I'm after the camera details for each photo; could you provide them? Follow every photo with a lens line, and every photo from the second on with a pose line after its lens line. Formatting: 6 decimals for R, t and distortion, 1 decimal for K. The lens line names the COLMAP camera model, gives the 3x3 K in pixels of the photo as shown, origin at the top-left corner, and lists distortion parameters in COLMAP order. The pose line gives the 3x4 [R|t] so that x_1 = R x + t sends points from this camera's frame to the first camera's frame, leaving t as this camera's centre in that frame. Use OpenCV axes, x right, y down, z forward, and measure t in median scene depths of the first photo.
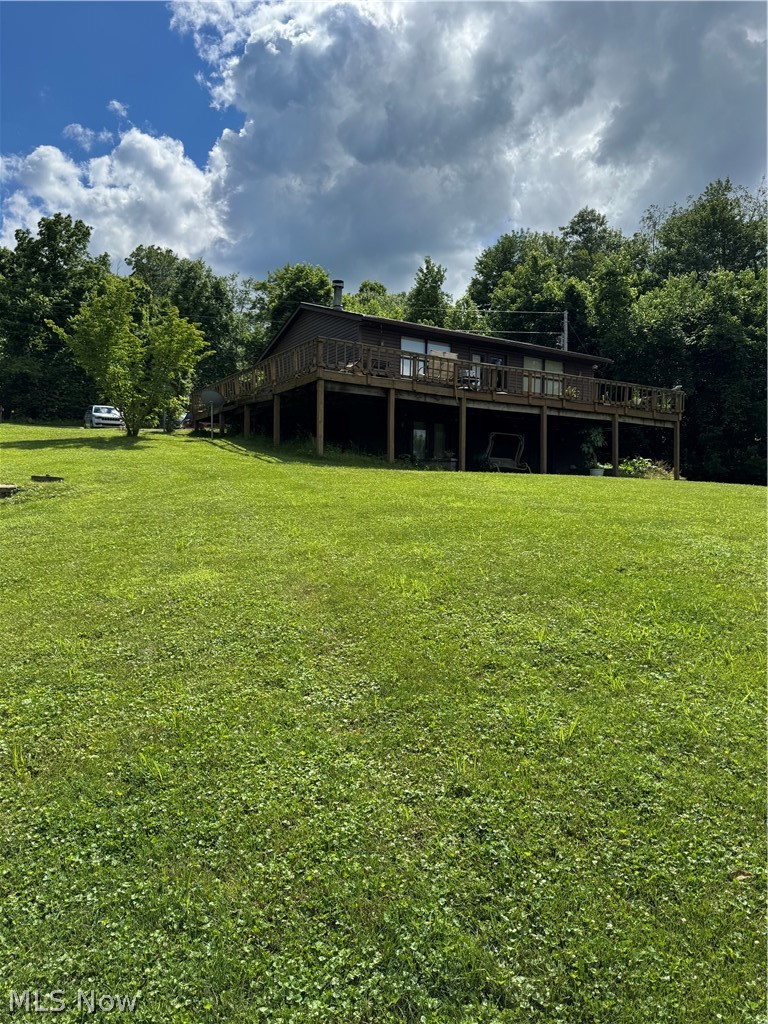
lens RADIAL K [[715.5, 0, 379.3], [0, 715.5, 508.0], [0, 0, 1]] dist [0.021085, -0.029862]
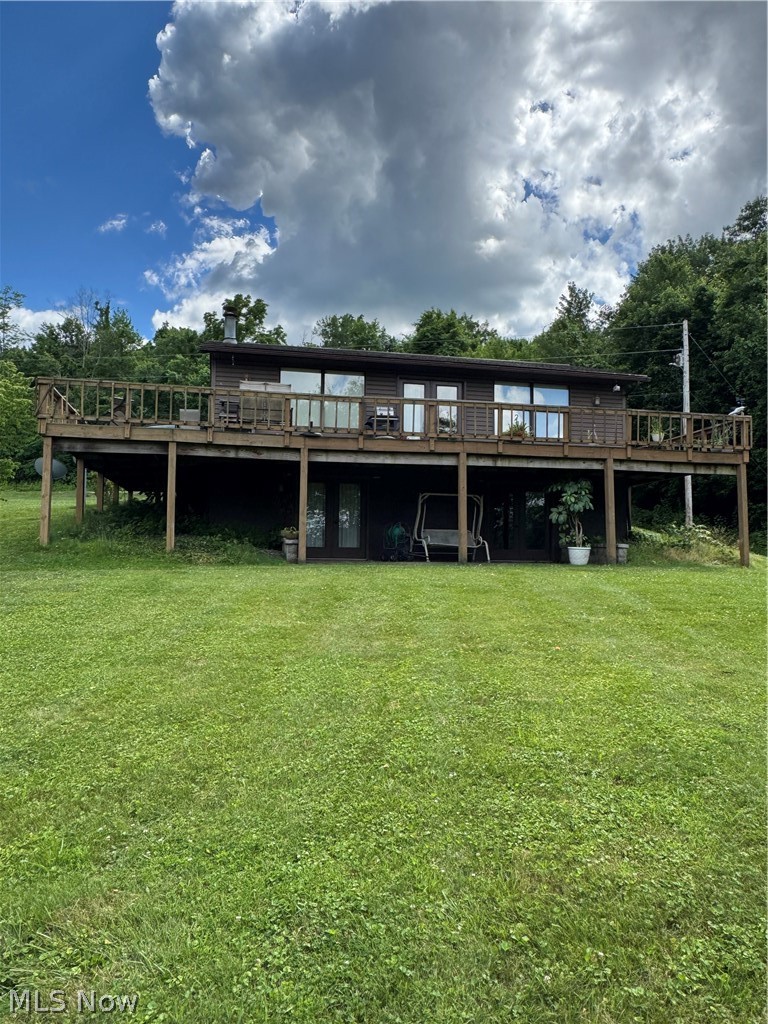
lens RADIAL K [[715.5, 0, 379.4], [0, 715.5, 515.0], [0, 0, 1]] dist [0.021085, -0.029862]
pose [[0.936880, -0.025544, -0.348717, 0.338445], [0.001786, 0.997664, -0.068282, -0.036201], [0.349646, 0.063349, 0.934738, 0.319525]]
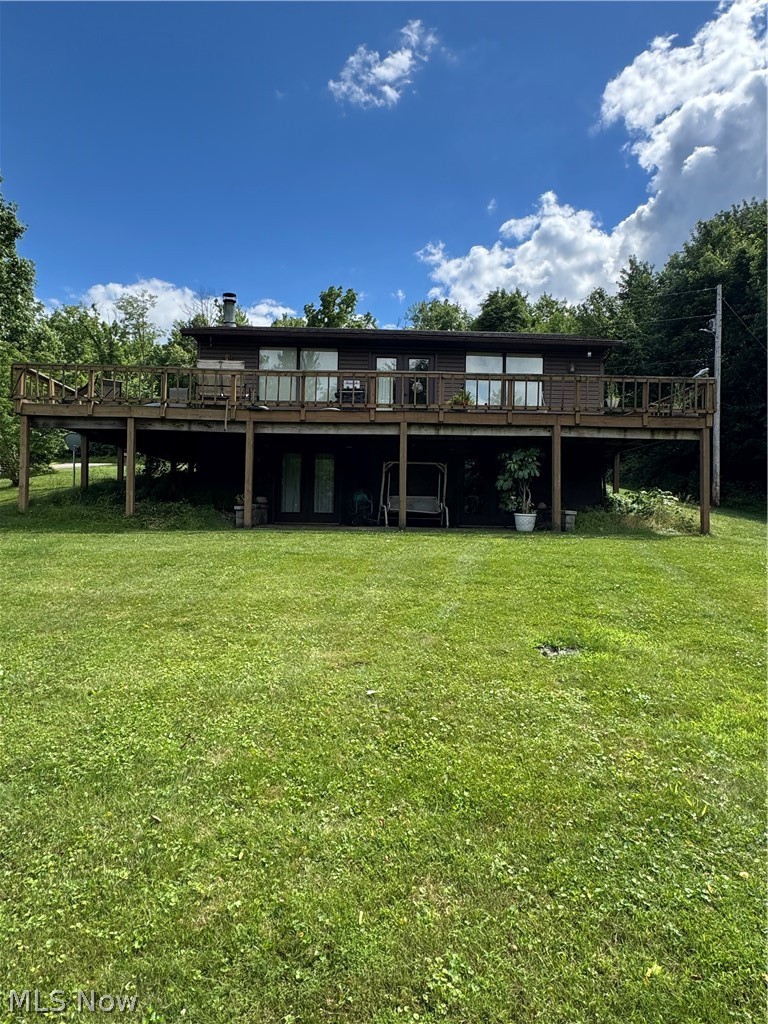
lens RADIAL K [[627.5, 0, 380.2], [0, 627.5, 513.4], [0, 0, 1]] dist [0.002960, -0.001081]
pose [[0.862182, -0.002799, -0.506591, 0.448037], [-0.006172, 0.999852, -0.016029, -0.041178], [0.506561, 0.016946, 0.862037, 0.419145]]
